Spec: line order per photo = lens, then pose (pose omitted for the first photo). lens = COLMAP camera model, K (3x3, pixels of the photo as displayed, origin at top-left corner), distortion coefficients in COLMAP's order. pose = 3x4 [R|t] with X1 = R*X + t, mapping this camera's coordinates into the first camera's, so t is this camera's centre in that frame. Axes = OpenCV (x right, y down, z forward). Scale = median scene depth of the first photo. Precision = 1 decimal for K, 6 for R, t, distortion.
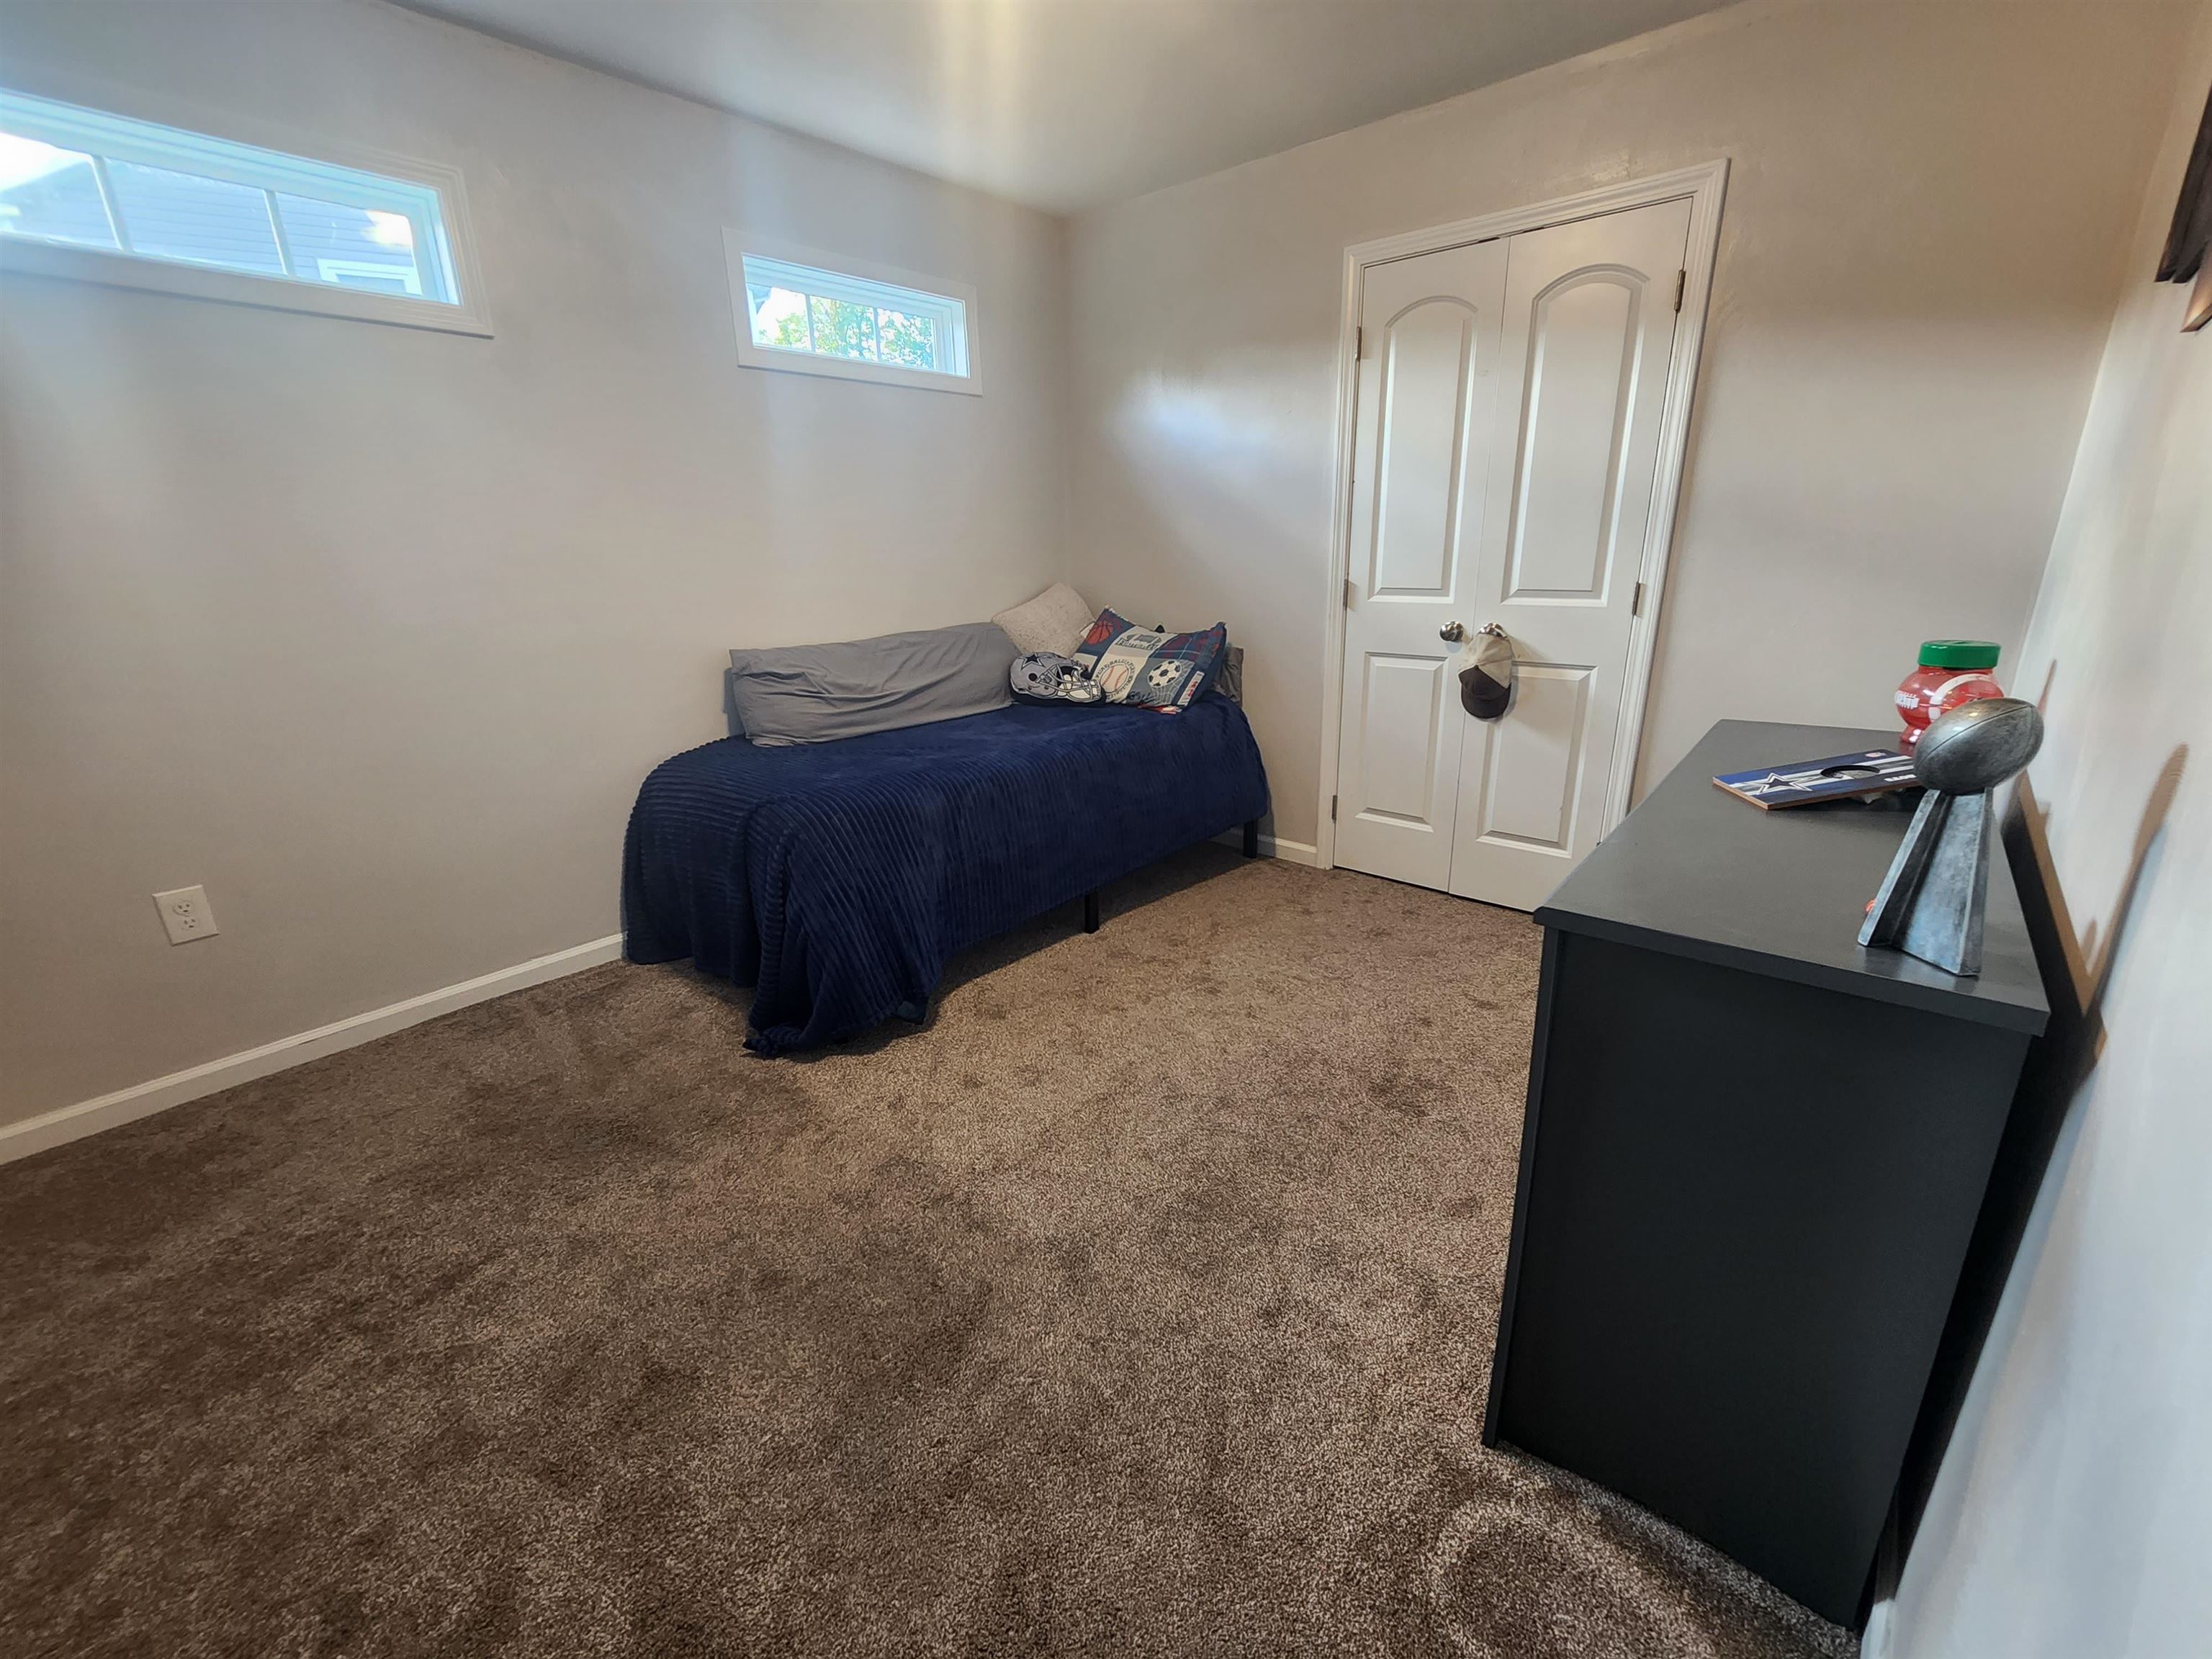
lens RADIAL K [[904.5, 0, 1105.5], [0, 904.5, 817.6], [0, 0, 1]] dist [-0.000609, -0.001585]
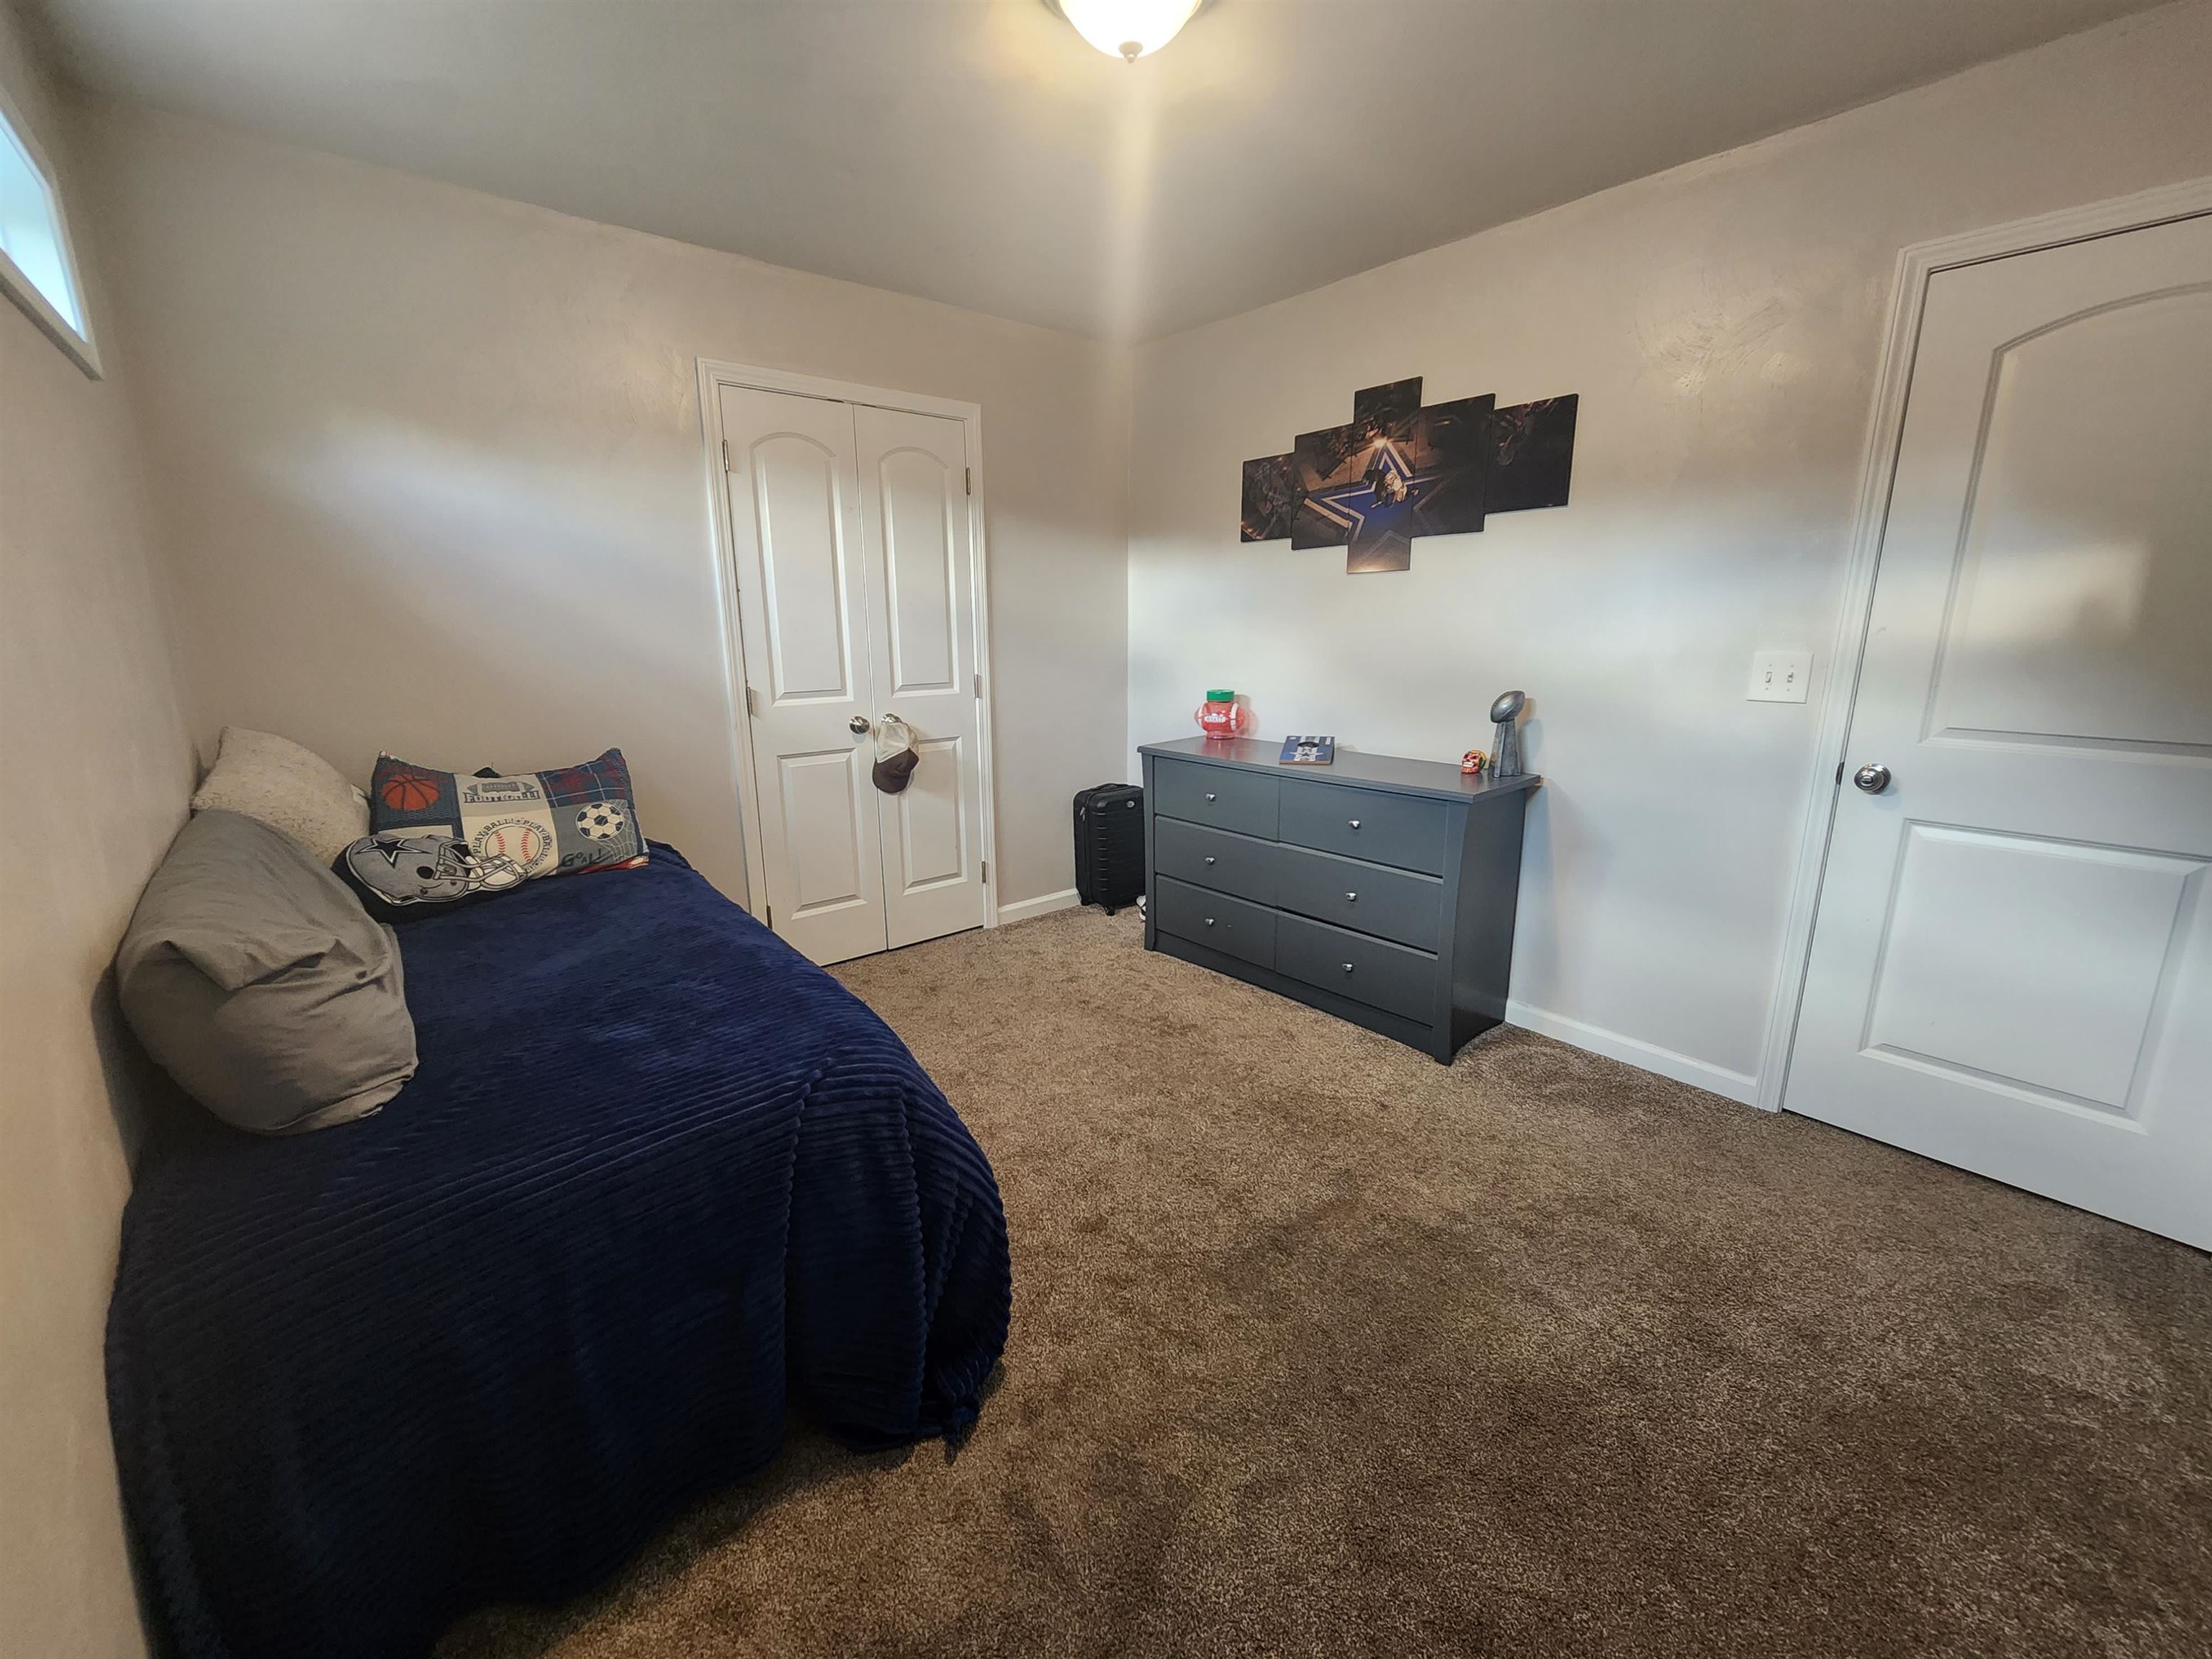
lens RADIAL K [[904.5, 0, 1115.9], [0, 904.5, 816.2], [0, 0, 1]] dist [-0.000609, -0.001585]
pose [[0.147135, -0.192854, 0.970133, -0.697753], [0.294057, 0.944991, 0.143258, -0.165456], [-0.944395, 0.264196, 0.195751, 0.503001]]
